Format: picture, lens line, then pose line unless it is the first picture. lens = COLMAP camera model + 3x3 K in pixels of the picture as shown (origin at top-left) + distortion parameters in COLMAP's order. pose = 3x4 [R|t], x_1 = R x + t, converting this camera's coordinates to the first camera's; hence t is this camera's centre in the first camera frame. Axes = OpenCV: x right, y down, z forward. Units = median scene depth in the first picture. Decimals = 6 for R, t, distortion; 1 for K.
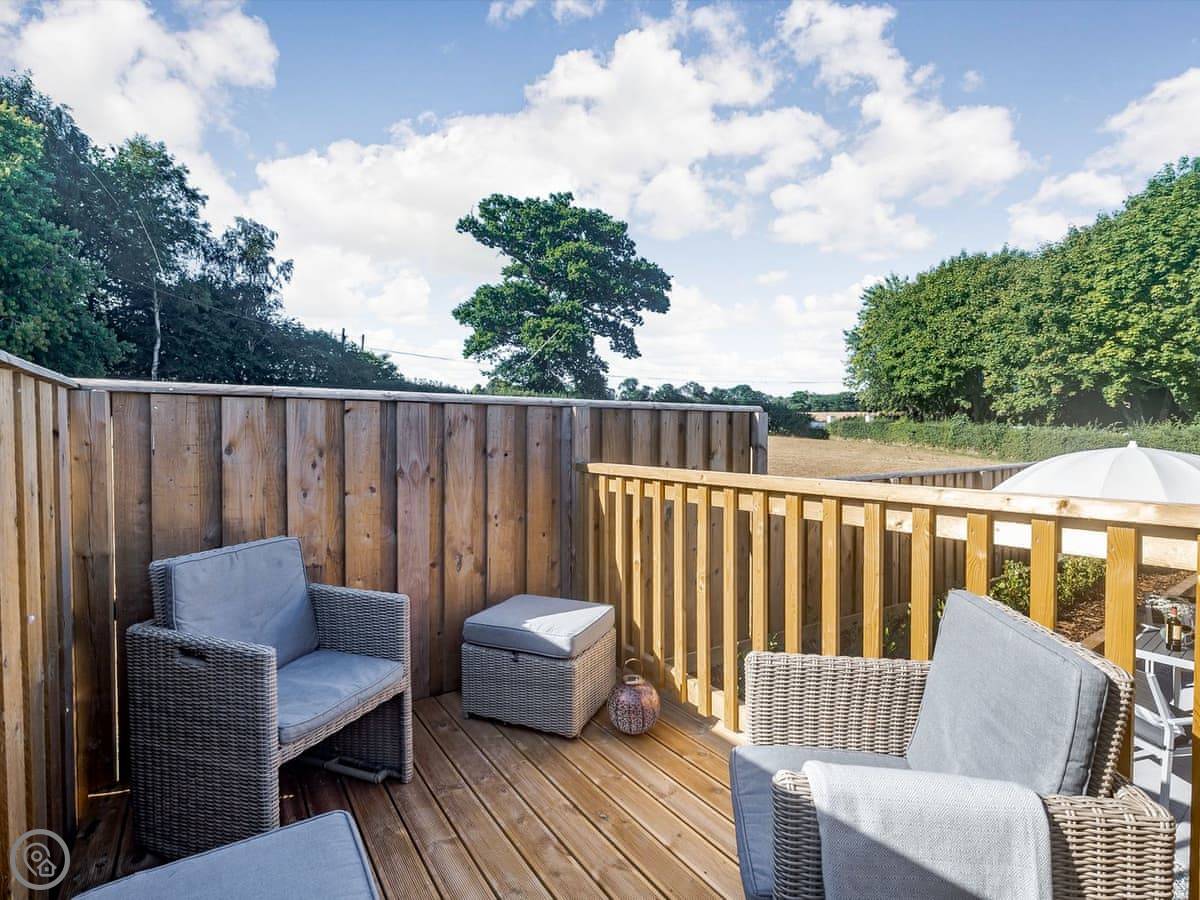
lens RADIAL K [[565.5, 0, 598.7], [0, 565.5, 448.7], [0, 0, 1]] dist [0.006236, -0.004468]
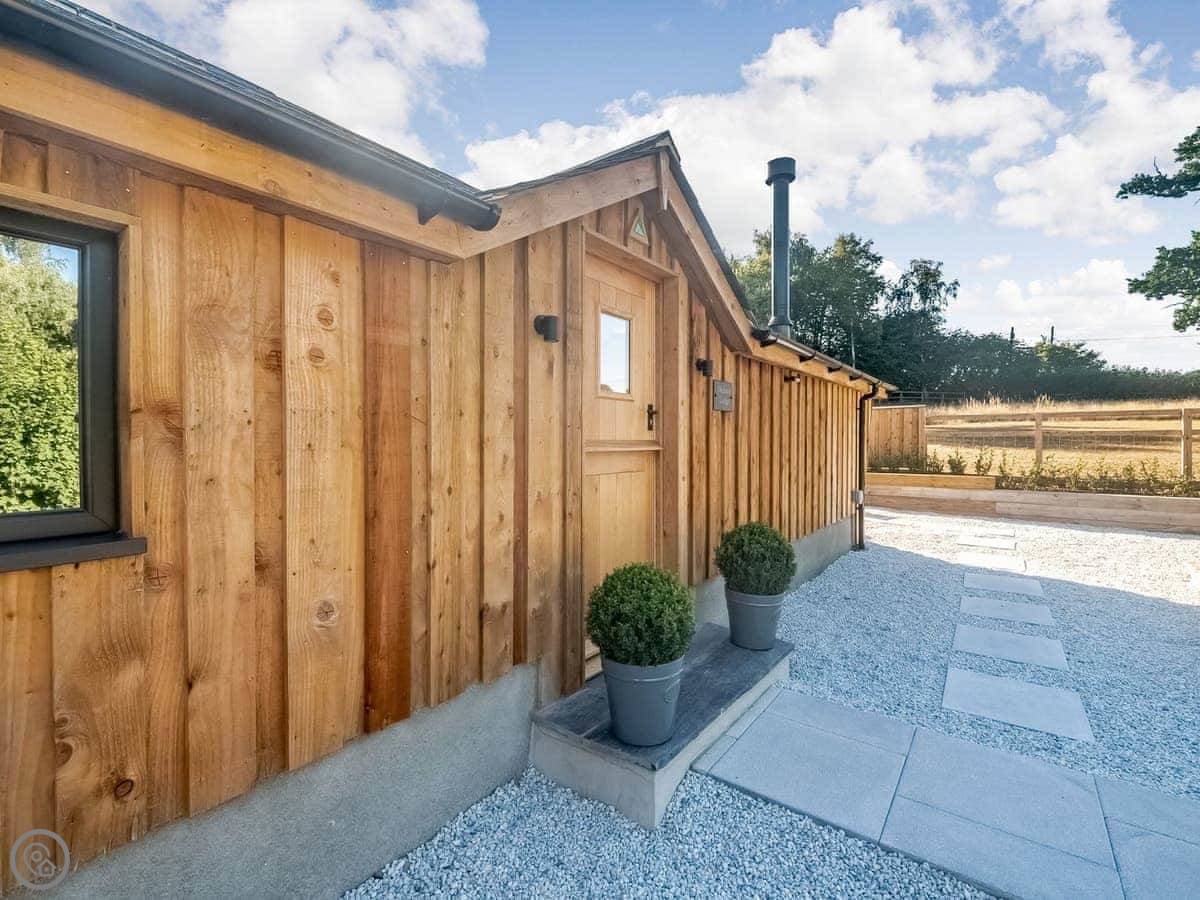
lens RADIAL K [[539.1, 0, 608.6], [0, 539.1, 444.0], [0, 0, 1]] dist [0.001879, -0.003045]
pose [[0.318335, 0.006146, -0.947958, 0.342749], [-0.018777, 0.999824, 0.000176, 0.026281], [0.947792, 0.017743, 0.318395, -0.046289]]
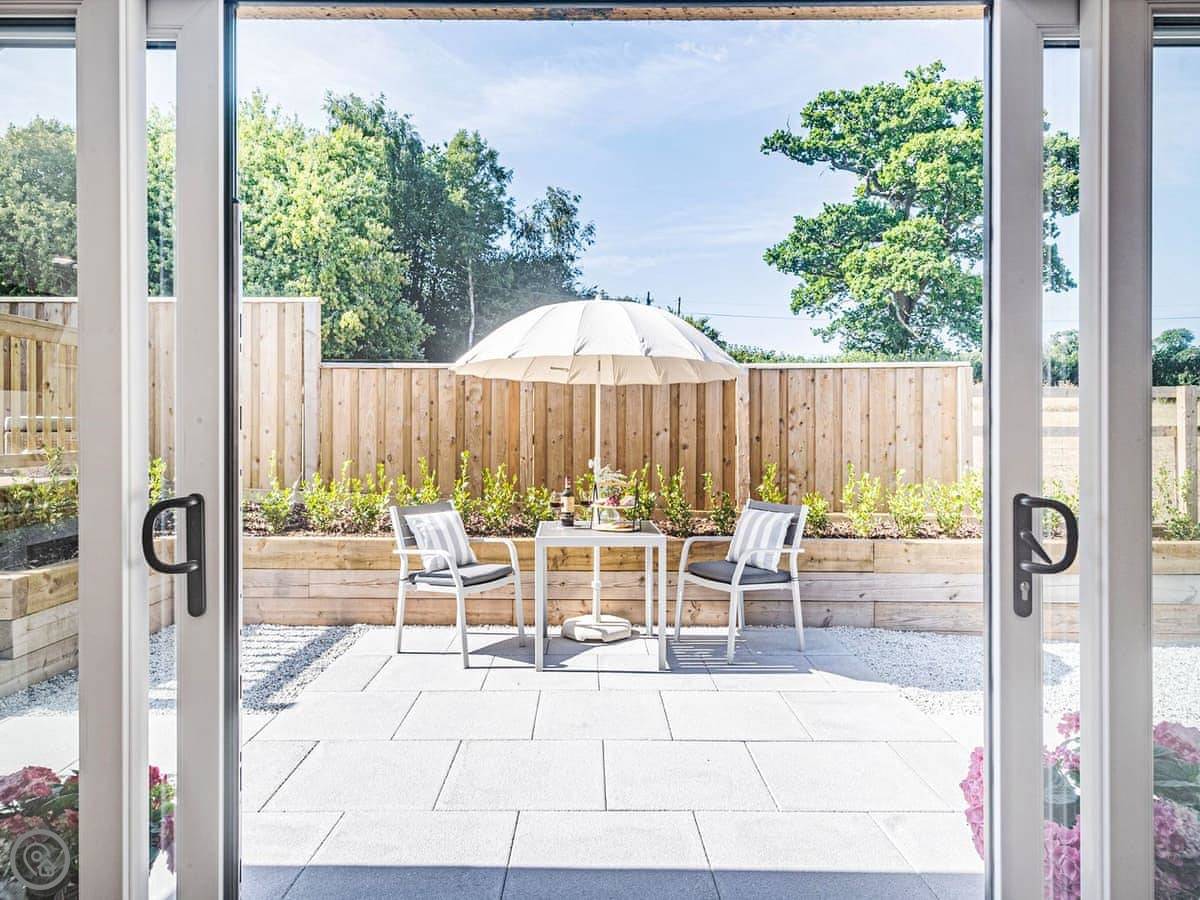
lens RADIAL K [[751.7, 0, 584.2], [0, 751.7, 429.3], [0, 0, 1]] dist [0.015308, -0.006782]
pose [[0.817300, 0.001848, -0.576209, 0.171415], [-0.013025, 0.999799, -0.015269, 0.022225], [0.576065, 0.019984, 0.817160, 0.004593]]
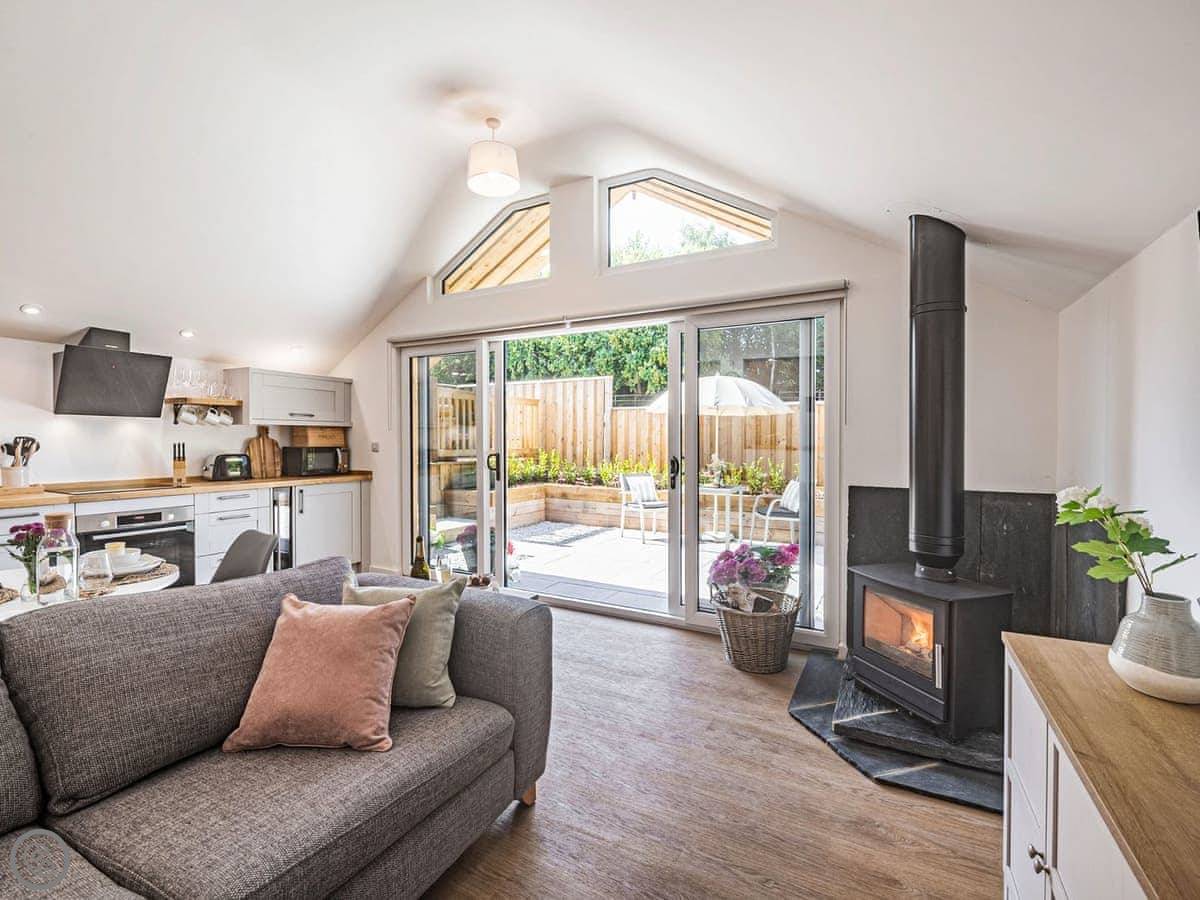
lens RADIAL K [[539.1, 0, 605.9], [0, 539.1, 447.6], [0, 0, 1]] dist [0.001879, -0.003045]
pose [[0.449034, 0.016699, -0.893359, 0.243760], [-0.019530, 0.999770, 0.008872, 0.022226], [0.893301, 0.013464, 0.449257, -0.006657]]
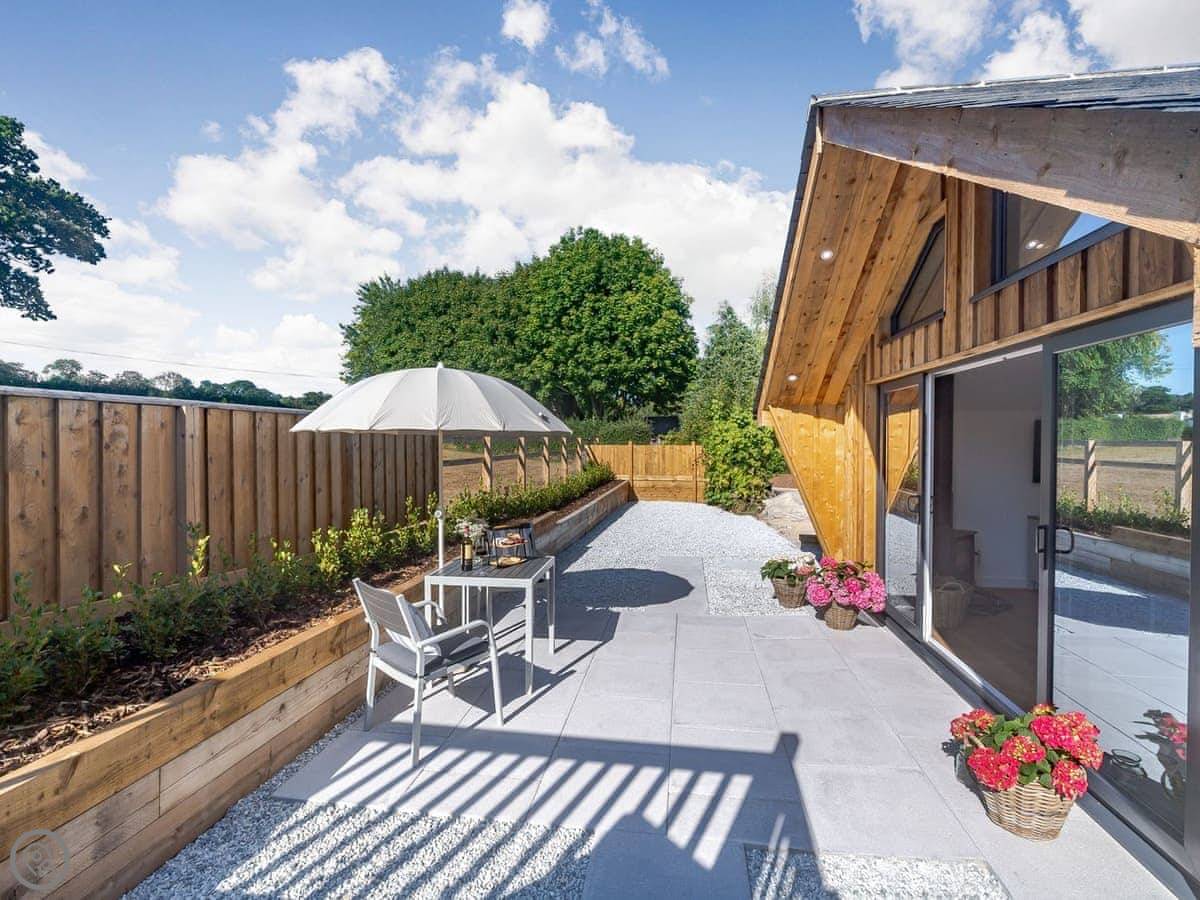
lens RADIAL K [[565.5, 0, 601.7], [0, 565.5, 451.8], [0, 0, 1]] dist [0.006236, -0.004468]
pose [[0.689294, -0.010743, 0.724402, 0.045743], [0.012128, 0.999921, 0.003288, 0.014668], [-0.724380, 0.006519, 0.689370, 0.014988]]
